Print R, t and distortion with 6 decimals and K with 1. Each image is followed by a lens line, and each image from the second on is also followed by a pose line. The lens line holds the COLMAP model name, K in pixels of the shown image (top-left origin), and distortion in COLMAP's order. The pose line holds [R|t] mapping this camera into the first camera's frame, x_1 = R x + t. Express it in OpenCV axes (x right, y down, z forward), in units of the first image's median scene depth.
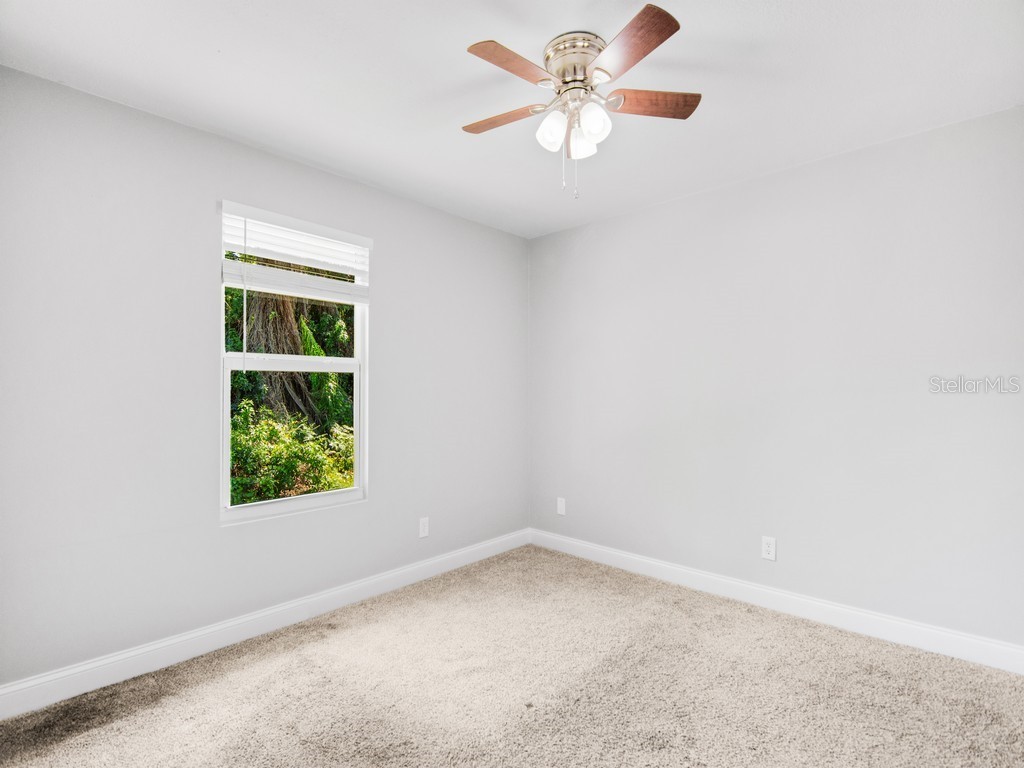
lens RADIAL K [[501.7, 0, 512.1], [0, 501.7, 391.4], [0, 0, 1]] dist [-0.003594, -0.011631]
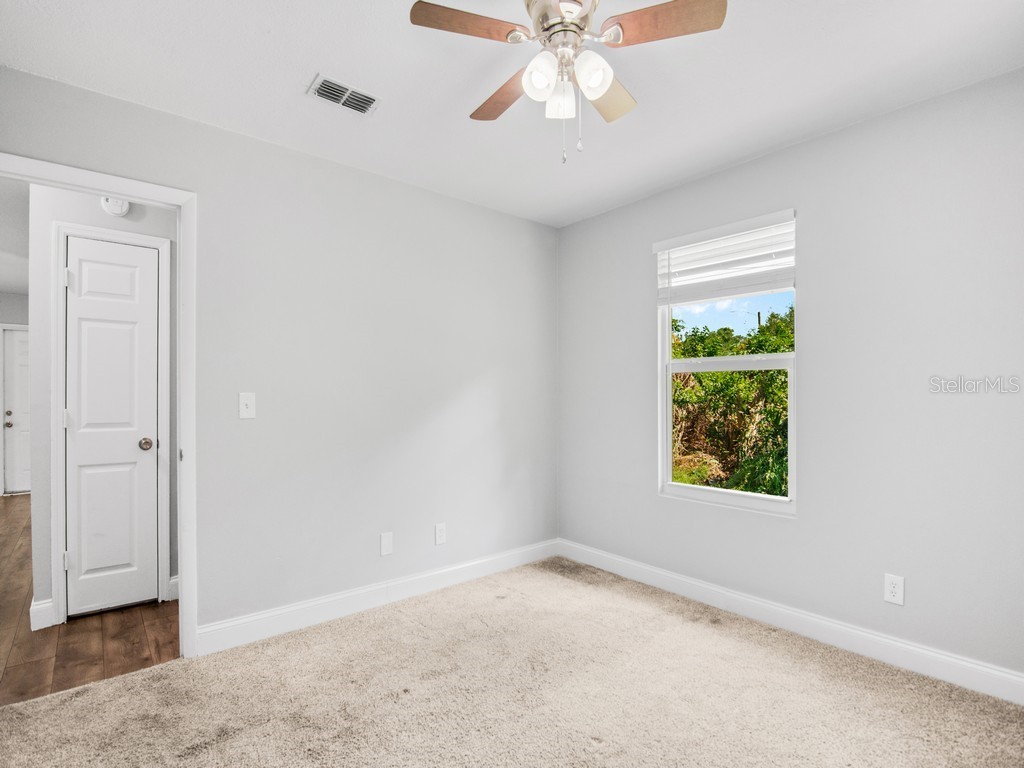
lens RADIAL K [[507.0, 0, 513.1], [0, 507.0, 391.9], [0, 0, 1]] dist [-0.002706, -0.012091]
pose [[-0.108761, -0.003036, -0.994063, 0.755899], [-0.005641, 0.999981, -0.002437, 0.011082], [0.994052, 0.005343, -0.108776, 0.754013]]
